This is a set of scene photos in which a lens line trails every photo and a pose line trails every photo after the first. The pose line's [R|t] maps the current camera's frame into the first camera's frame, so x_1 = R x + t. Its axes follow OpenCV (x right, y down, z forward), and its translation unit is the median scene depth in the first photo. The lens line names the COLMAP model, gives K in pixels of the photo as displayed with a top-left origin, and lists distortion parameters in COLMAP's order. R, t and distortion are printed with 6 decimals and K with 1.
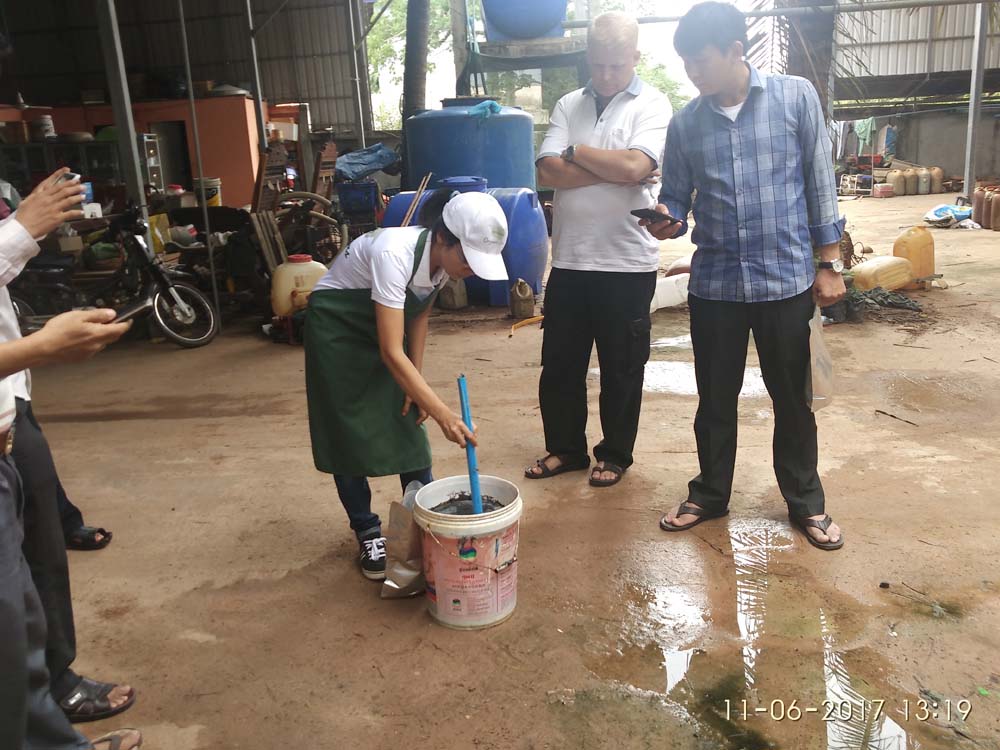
lens RADIAL K [[862.0, 0, 499.2], [0, 862.0, 373.2], [0, 0, 1]] dist [-0.010093, -0.019743]
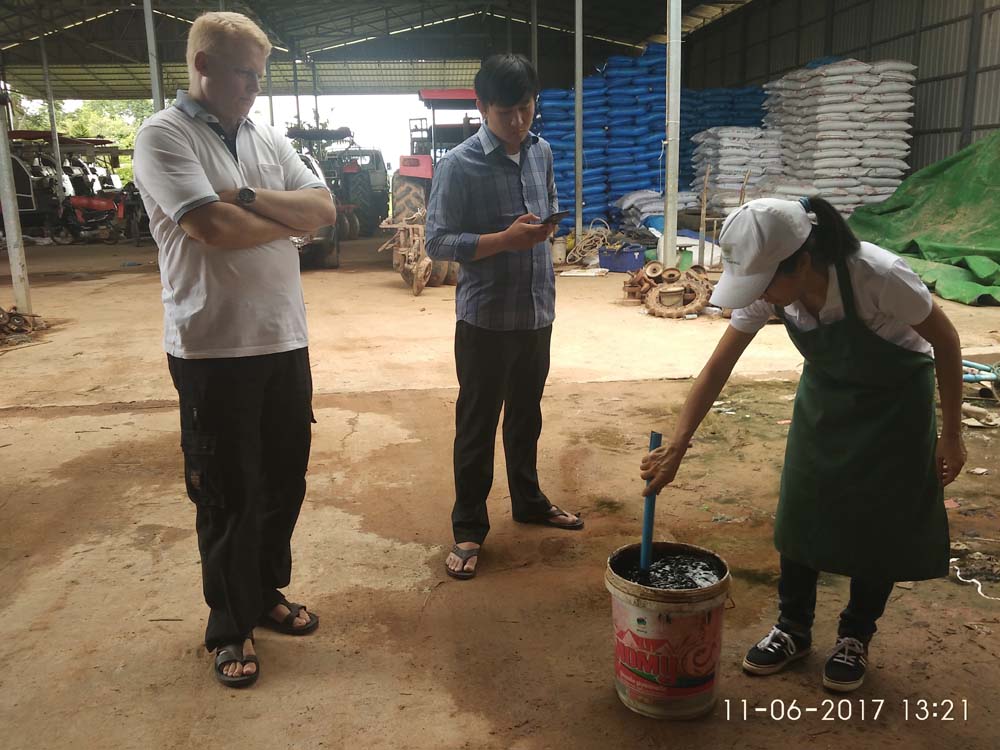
lens RADIAL K [[862.0, 0, 498.4], [0, 862.0, 375.8], [0, 0, 1]] dist [-0.010093, -0.019743]
pose [[-0.097769, -0.162004, 0.981935, -0.622573], [0.280545, 0.942161, 0.183375, -0.181484], [-0.954848, 0.293405, -0.046665, 0.841919]]
